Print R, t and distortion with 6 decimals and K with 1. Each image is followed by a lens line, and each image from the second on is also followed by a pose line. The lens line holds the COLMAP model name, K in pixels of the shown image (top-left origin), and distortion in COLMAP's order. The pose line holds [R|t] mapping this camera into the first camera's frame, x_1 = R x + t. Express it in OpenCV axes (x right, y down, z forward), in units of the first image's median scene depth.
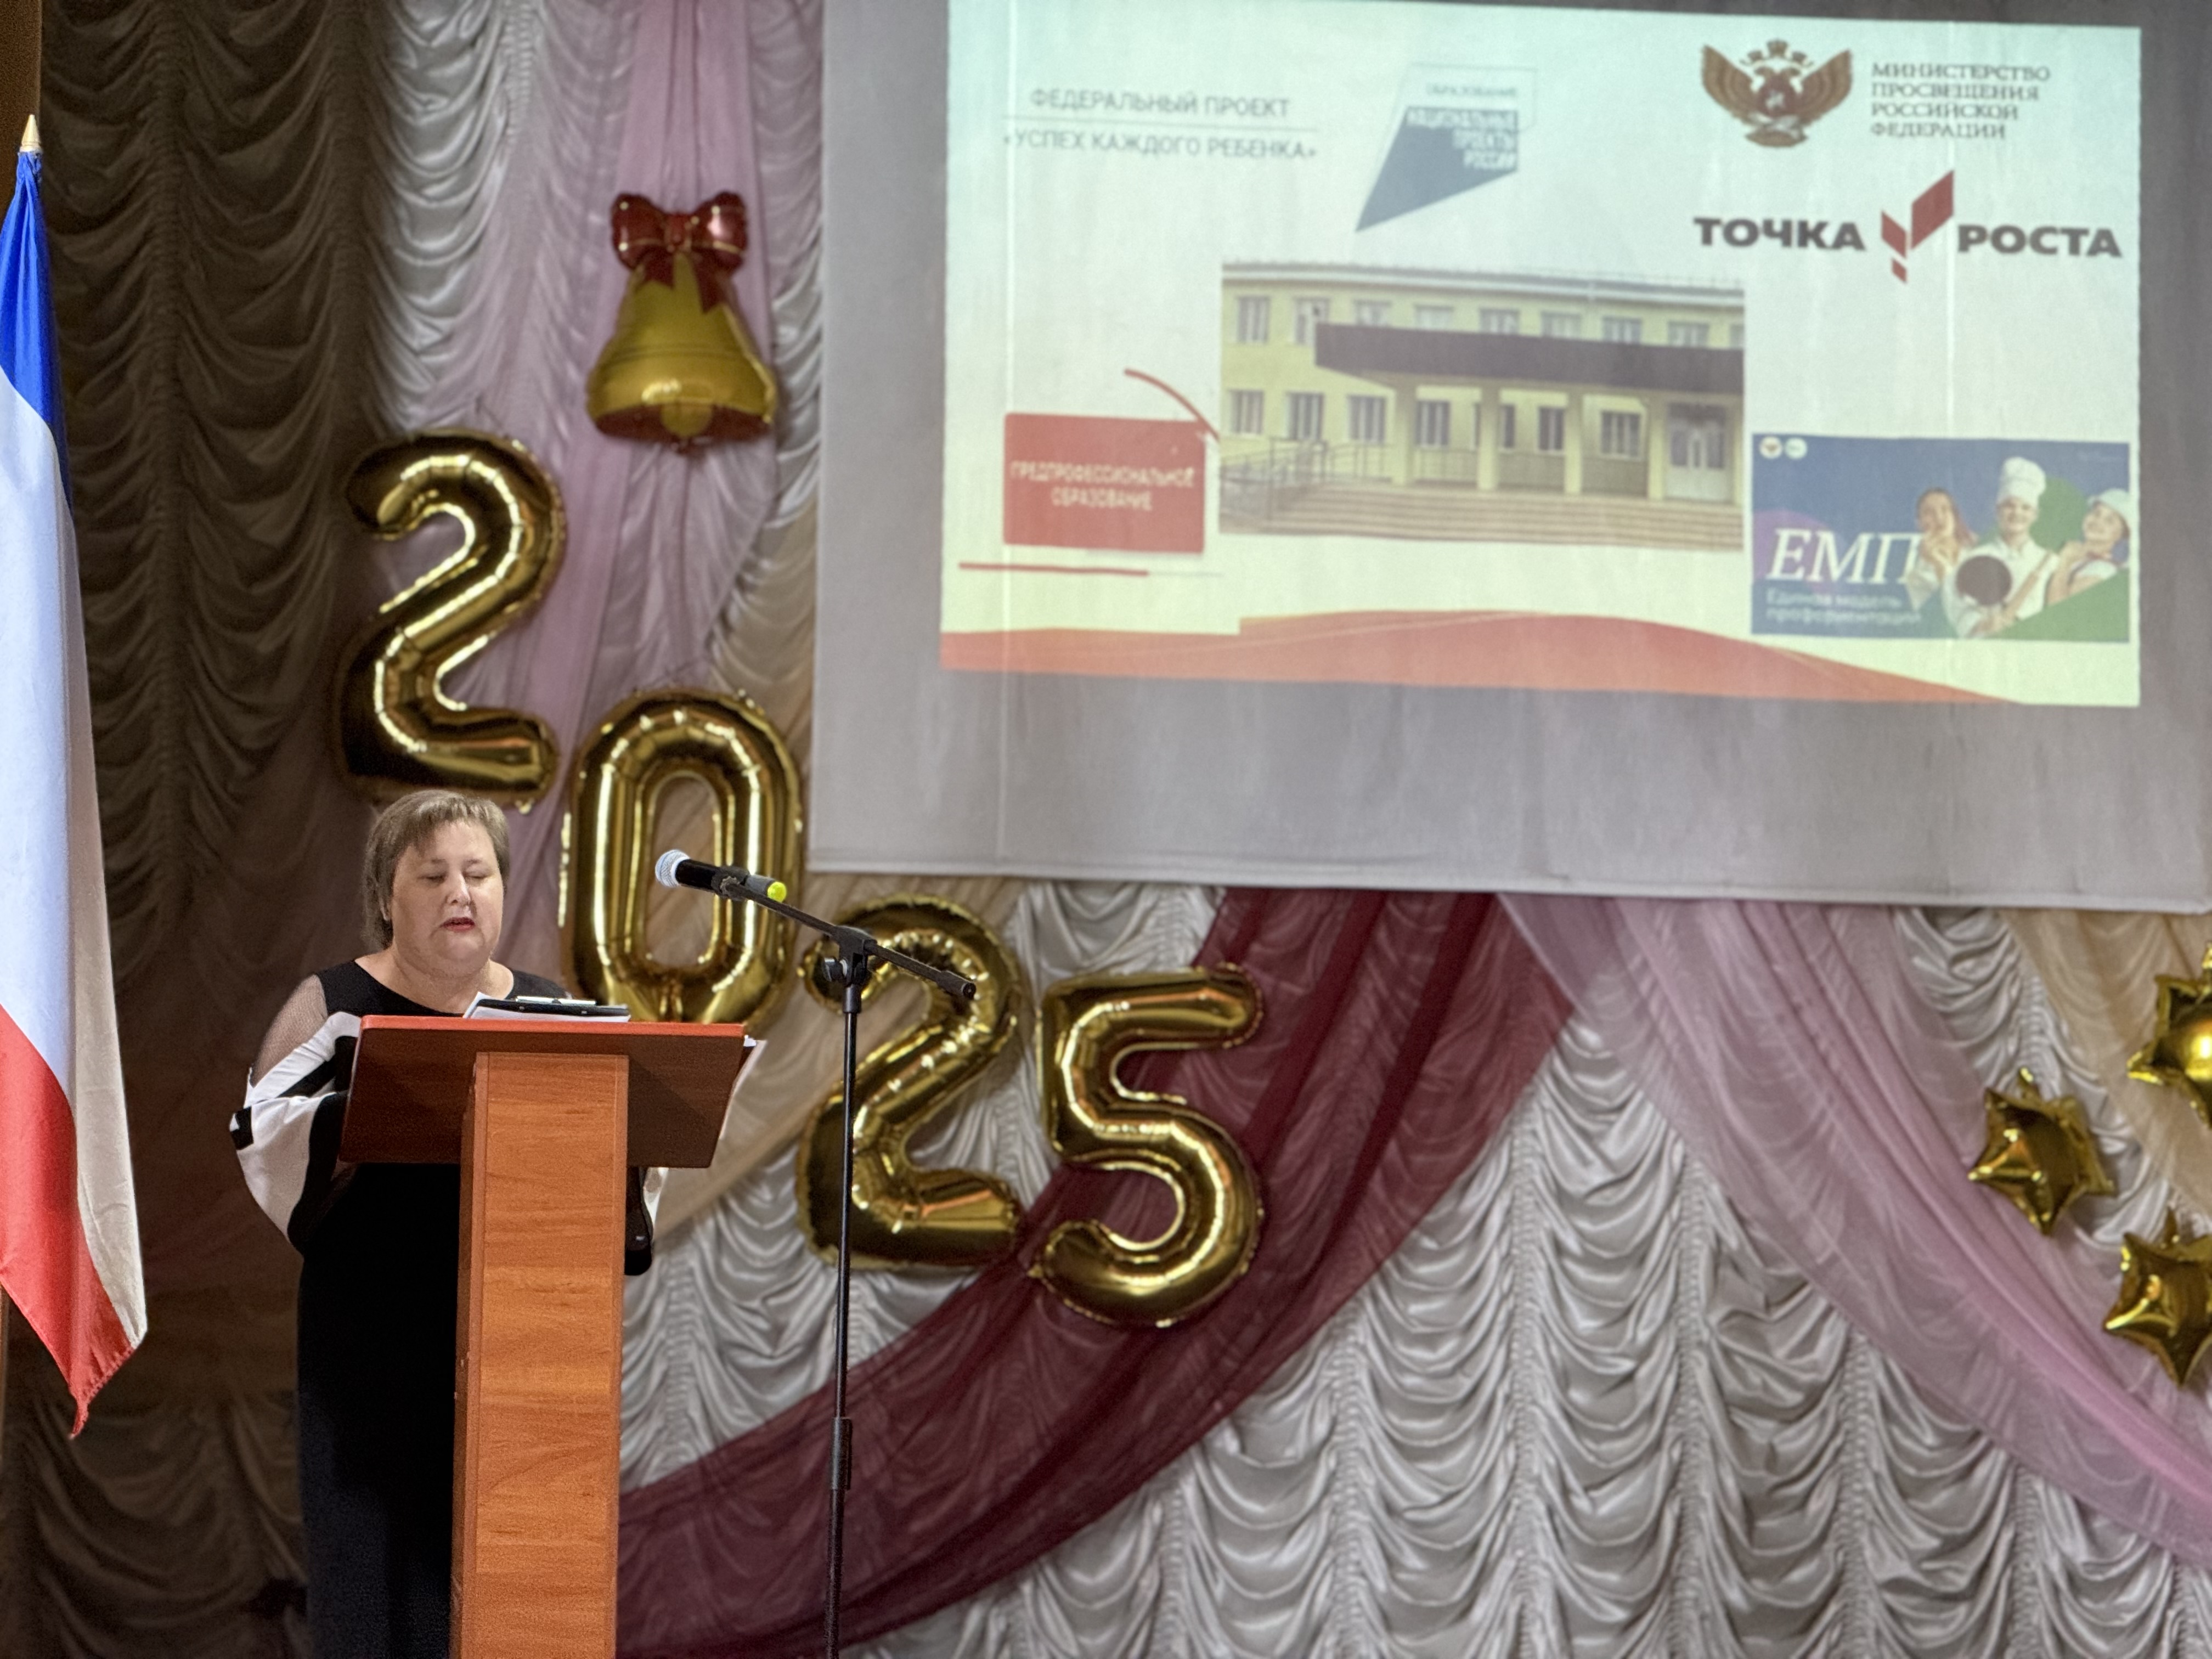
lens RADIAL K [[7668.0, 0, 1114.4], [0, 7668.0, 796.9], [0, 0, 1]] dist [0.246745, 0.000000]
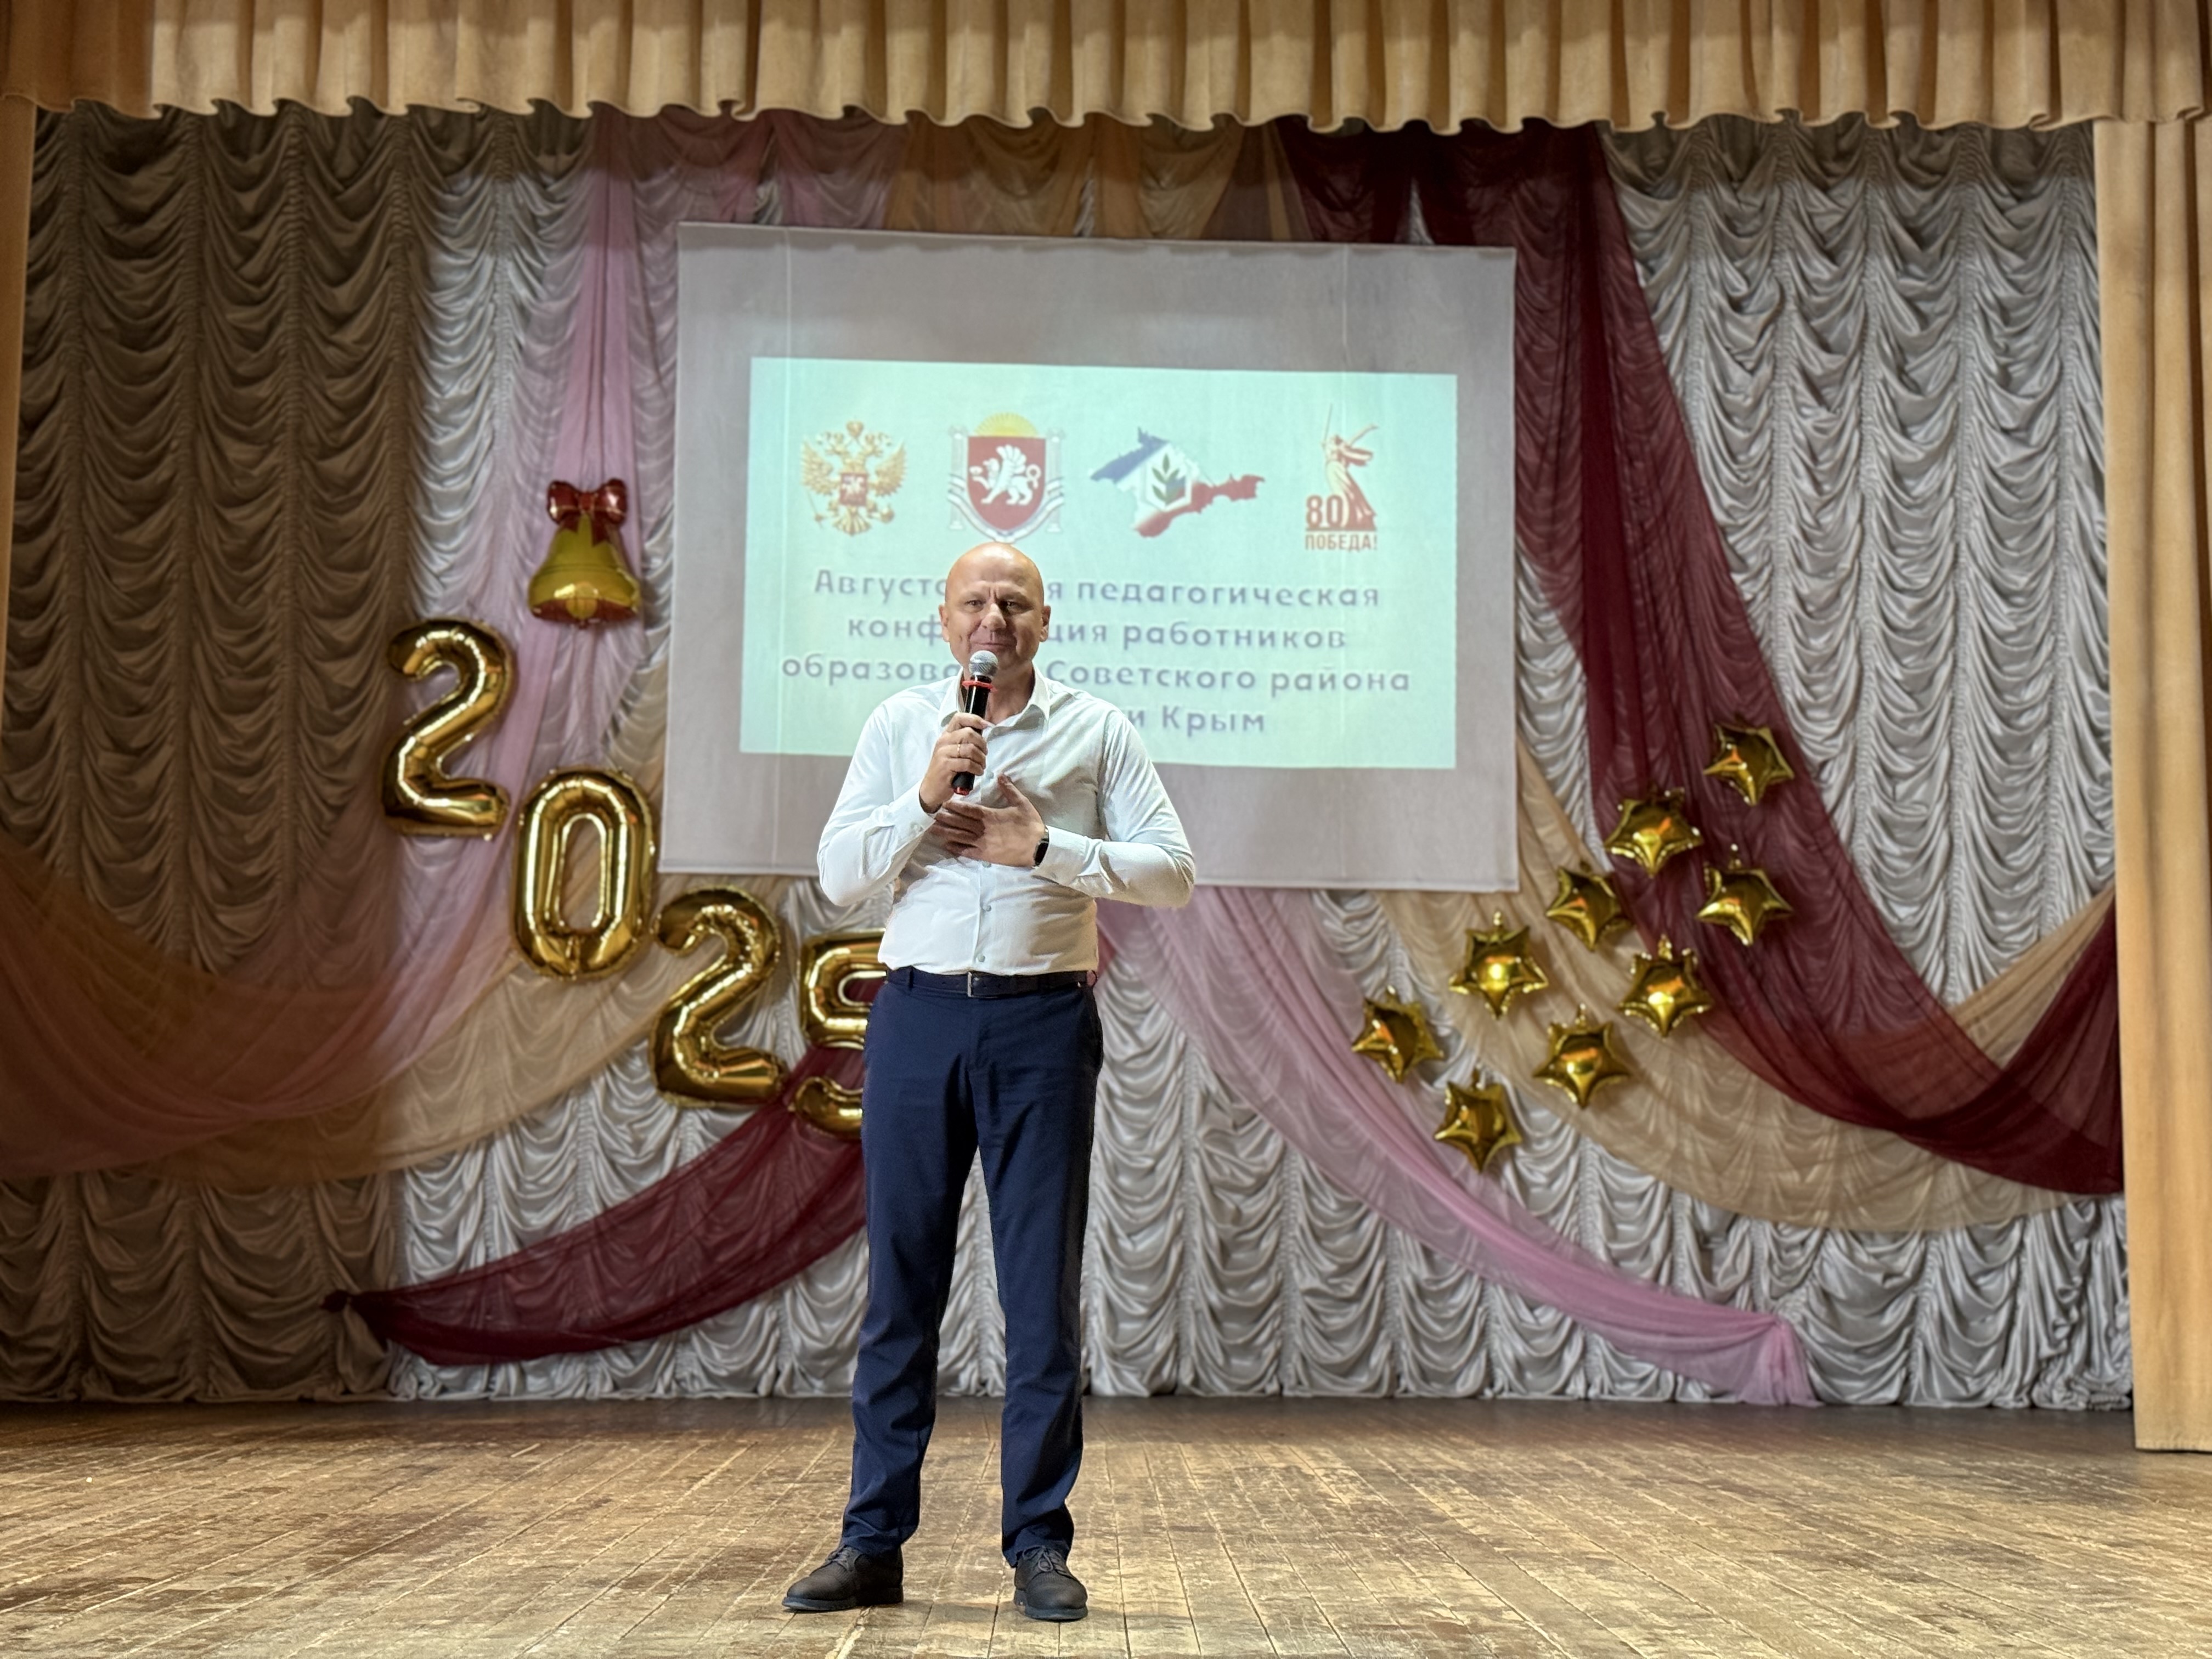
lens RADIAL K [[3092.6, 0, 1125.2], [0, 3092.6, 861.4], [0, 0, 1]] dist [0.119968, 0.000000]
pose [[0.994394, -0.012363, -0.105016, 0.134620], [0.008359, 0.999224, -0.038480, 0.034309], [0.105410, 0.037387, 0.993726, 0.324057]]
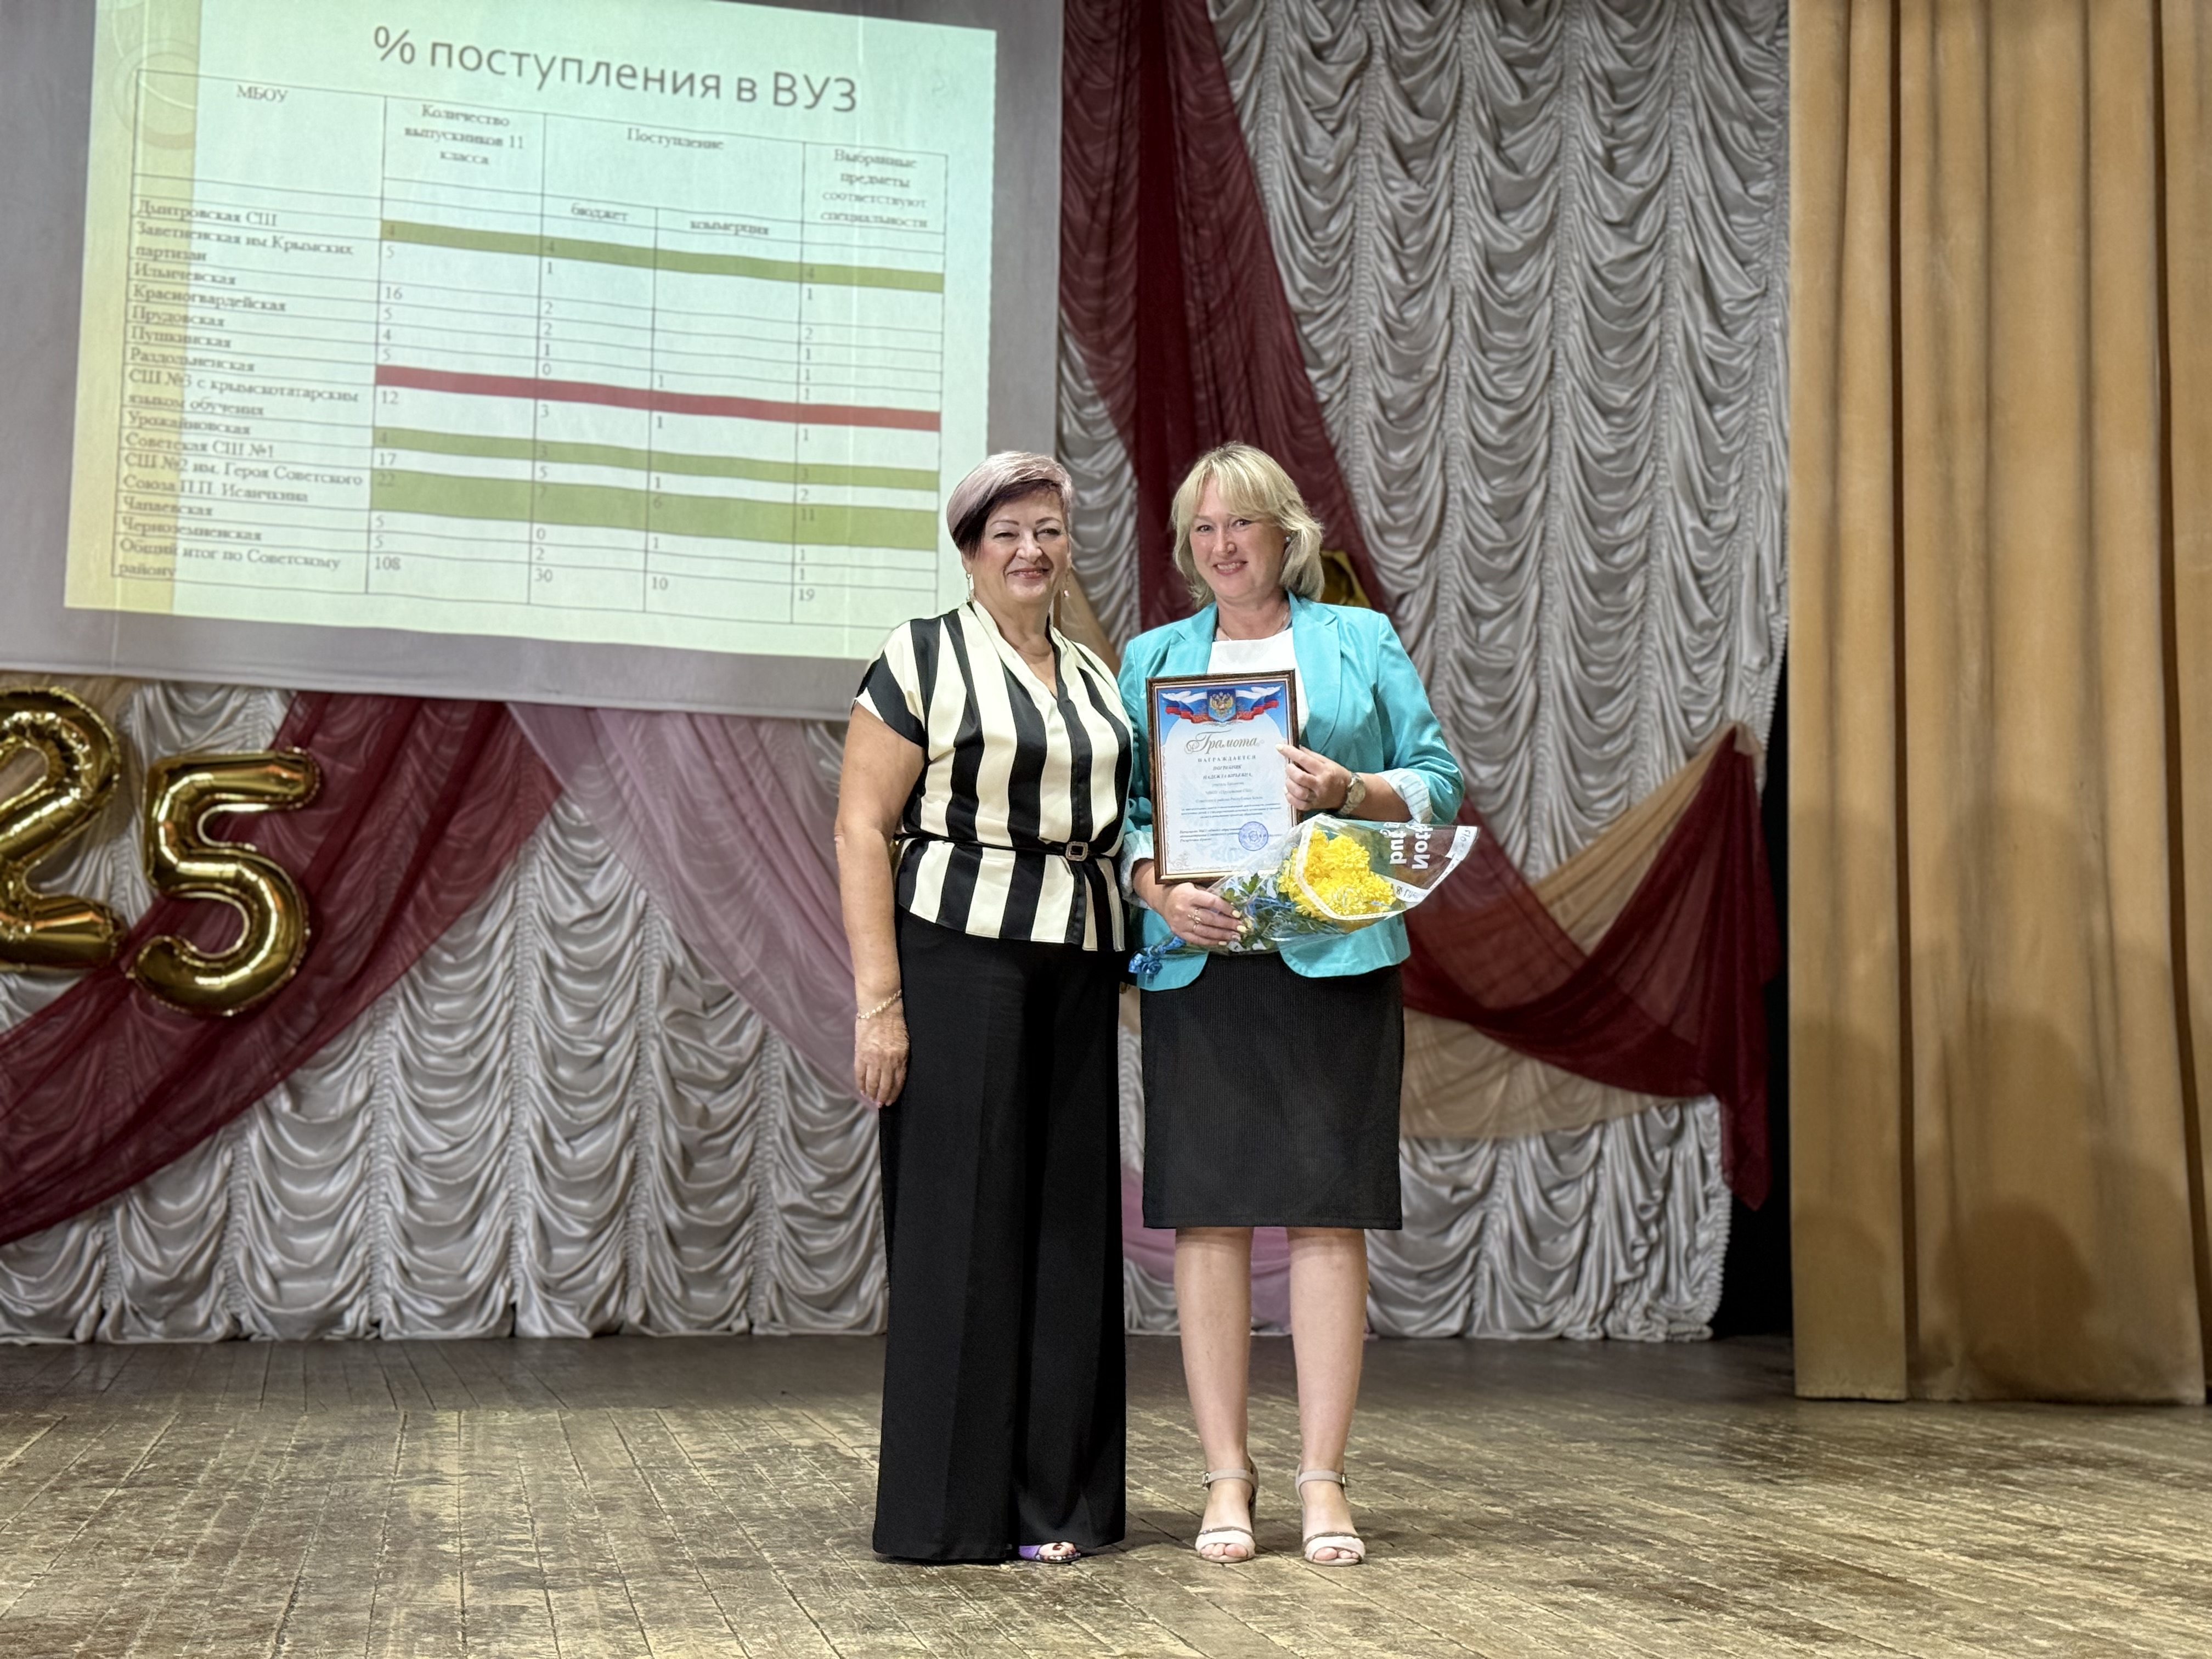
lens RADIAL K [[3092.6, 0, 1123.0], [0, 3092.6, 845.6], [0, 0, 1]] dist [0.119968, 0.000000]
pose [[0.995653, 0.016934, 0.091582, 0.109612], [-0.015535, 0.999752, -0.015974, 0.045382], [-0.091830, 0.014482, 0.995669, 0.443603]]
